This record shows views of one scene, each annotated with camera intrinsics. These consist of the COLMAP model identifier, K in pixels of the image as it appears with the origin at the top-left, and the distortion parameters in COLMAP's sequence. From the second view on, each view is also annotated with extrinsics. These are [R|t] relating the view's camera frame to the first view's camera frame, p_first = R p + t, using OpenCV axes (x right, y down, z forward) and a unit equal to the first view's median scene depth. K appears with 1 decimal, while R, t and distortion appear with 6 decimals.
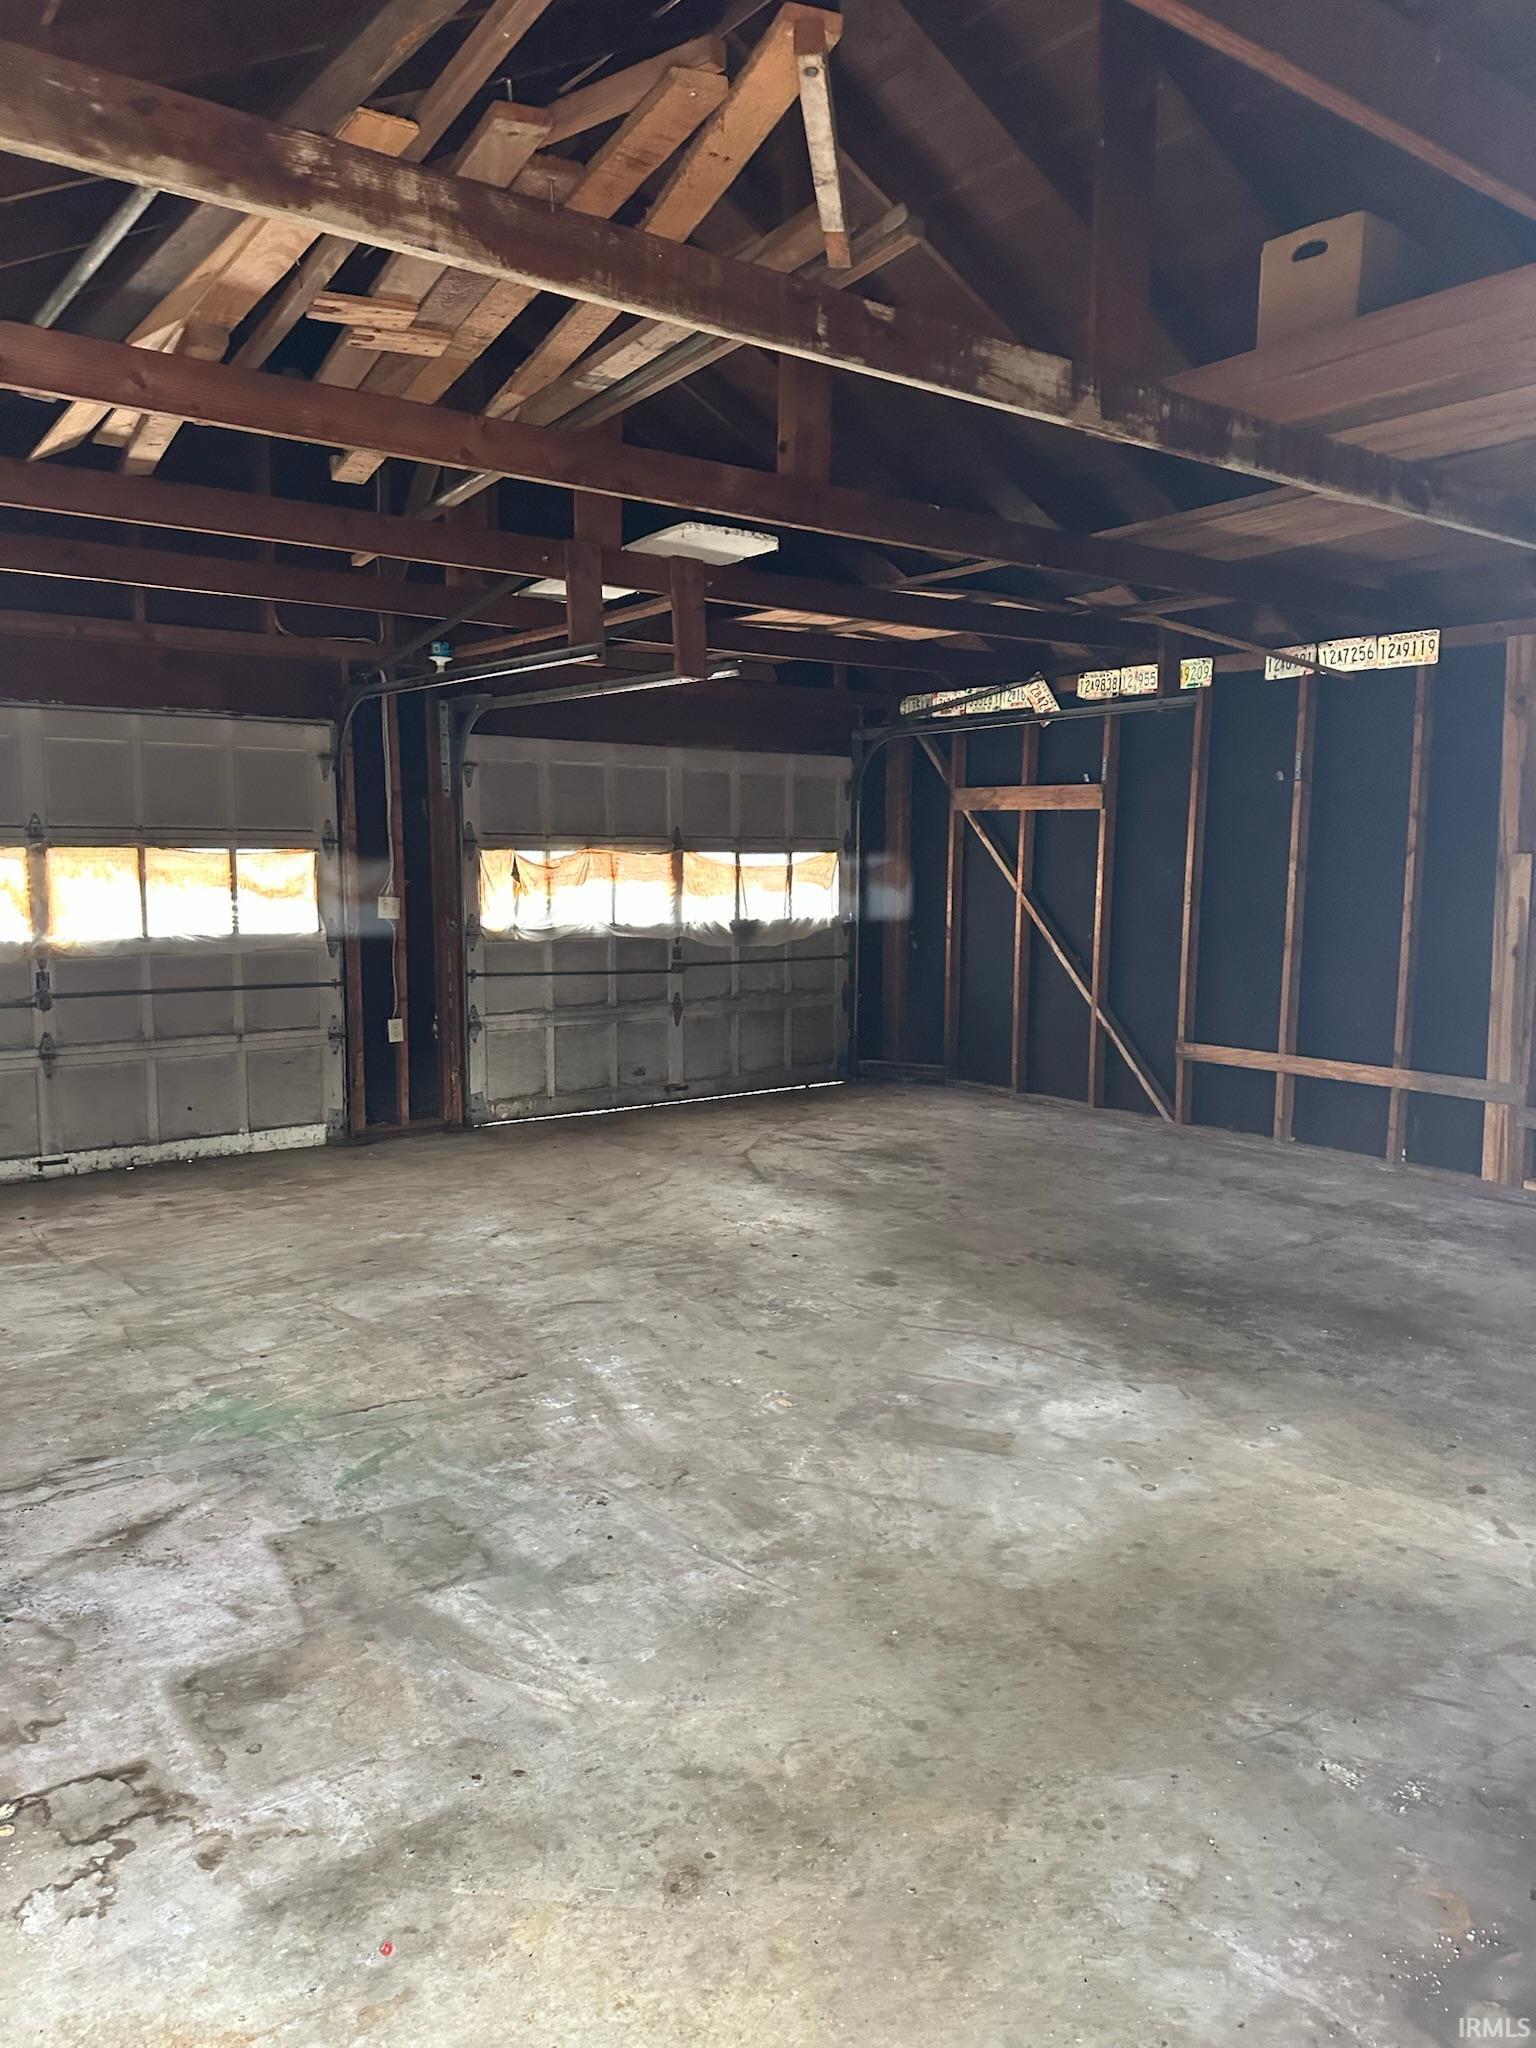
lens RADIAL K [[1423.3, 0, 753.9], [0, 1423.3, 1018.3], [0, 0, 1]] dist [-0.010618, 0.016477]
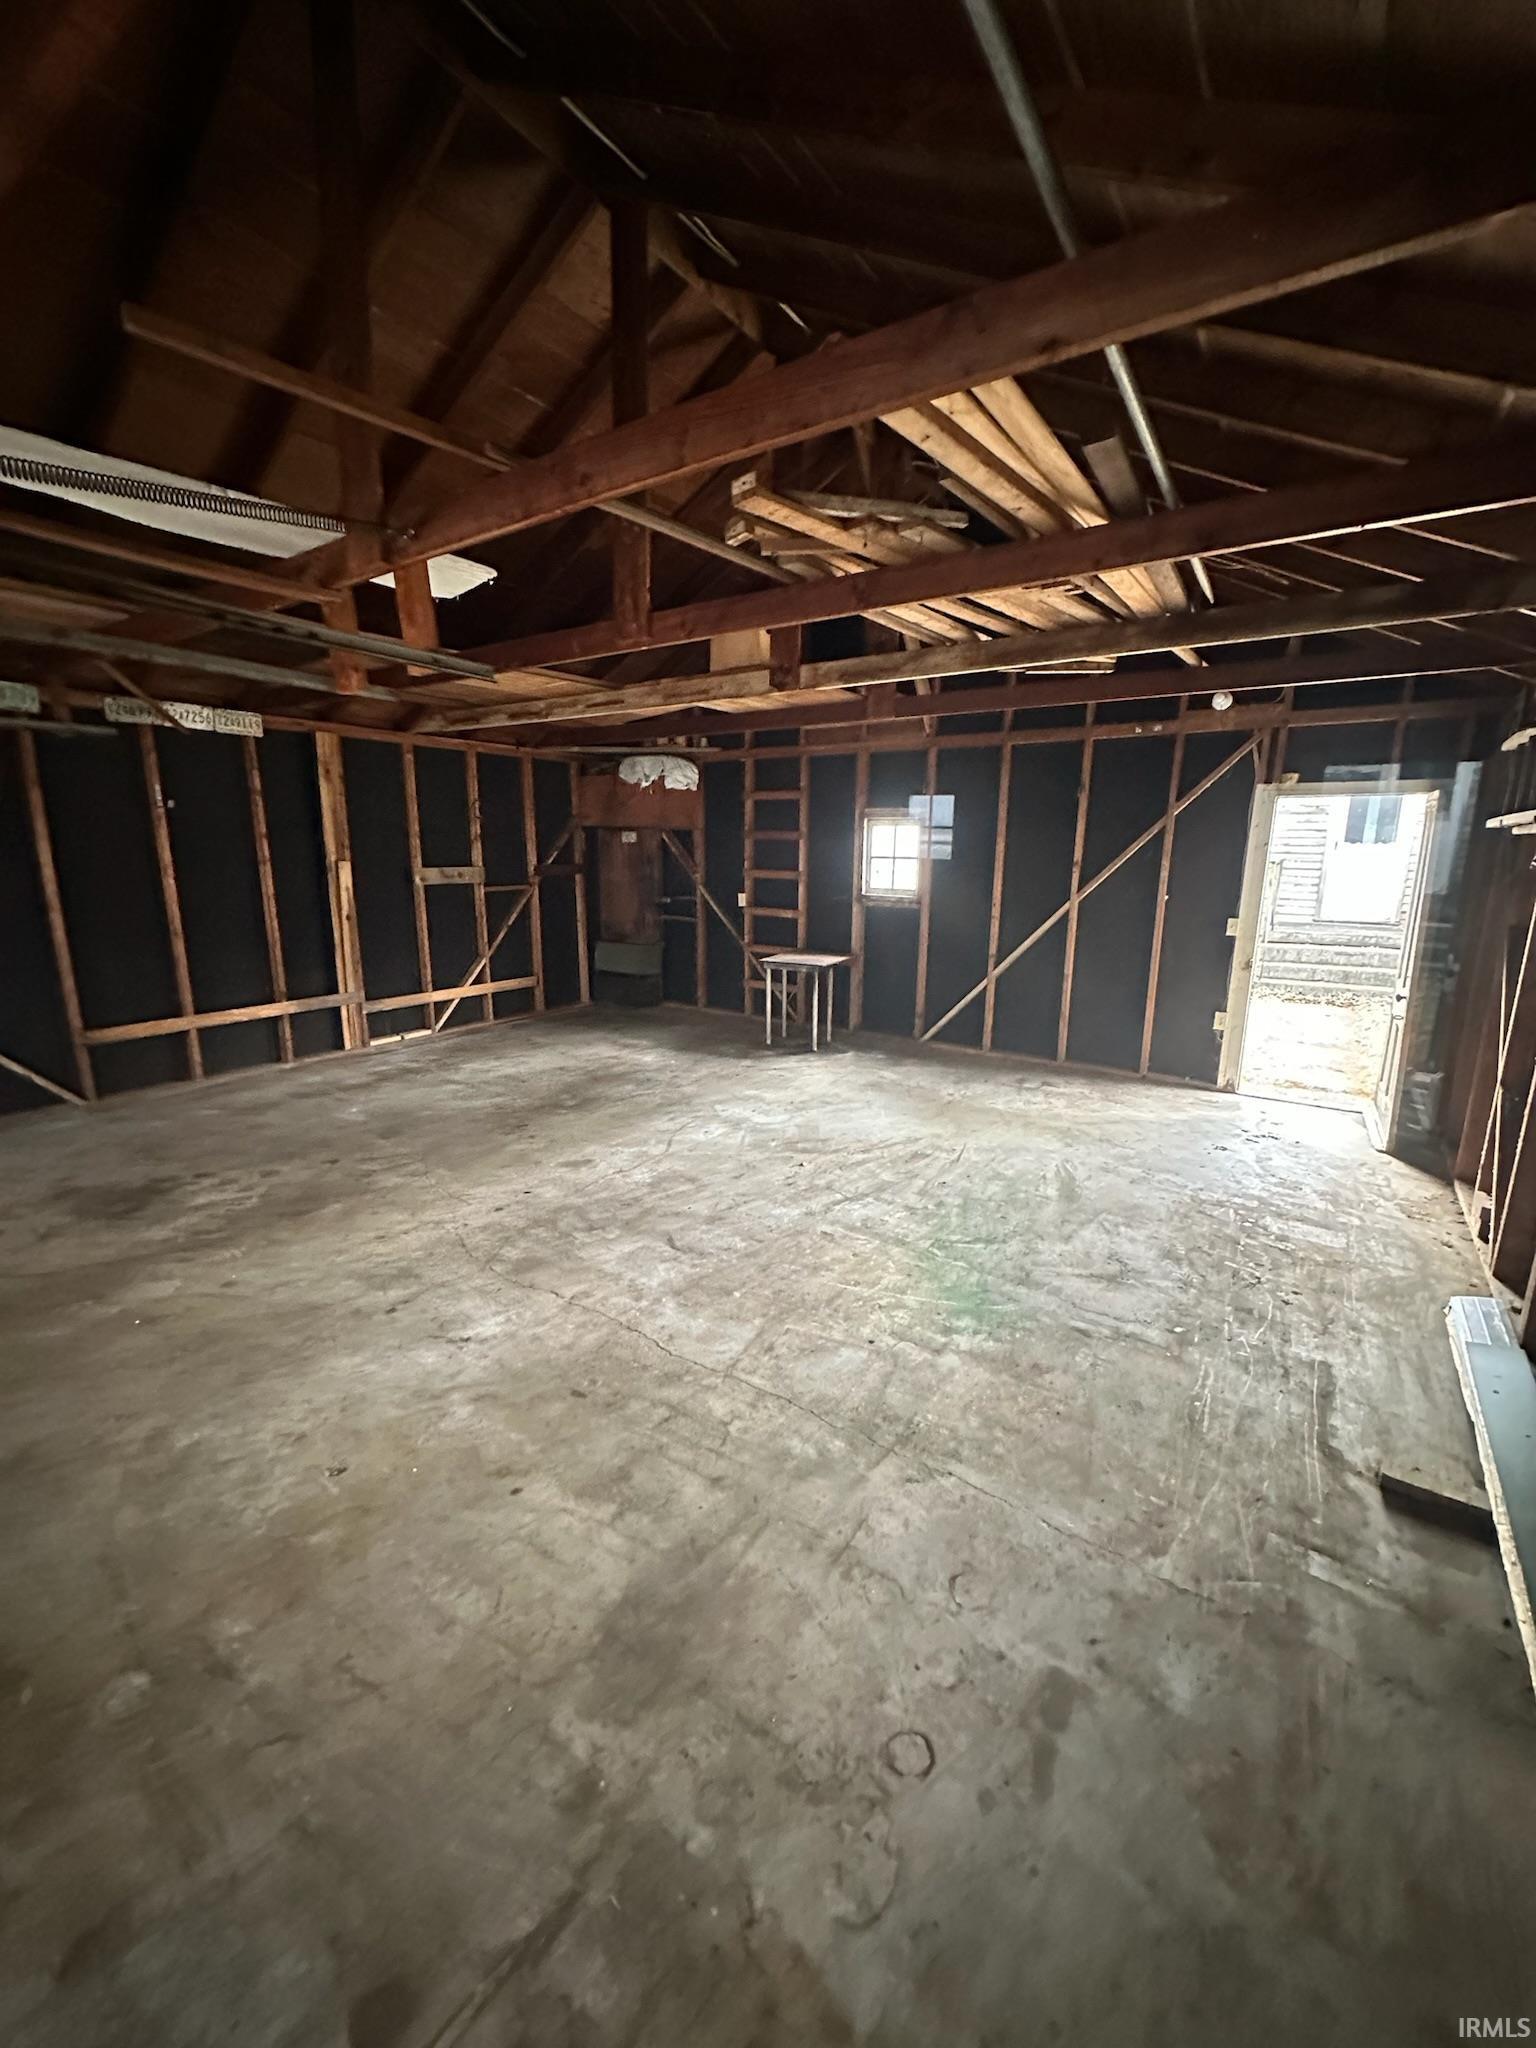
lens RADIAL K [[817.7, 0, 749.9], [0, 817.7, 1029.8], [0, 0, 1]] dist [0.001369, -0.000700]
pose [[-0.308909, -0.225154, 0.924057, -0.784804], [0.103324, 0.957880, 0.267937, -0.177607], [-0.945462, 0.178246, -0.272634, 1.102152]]
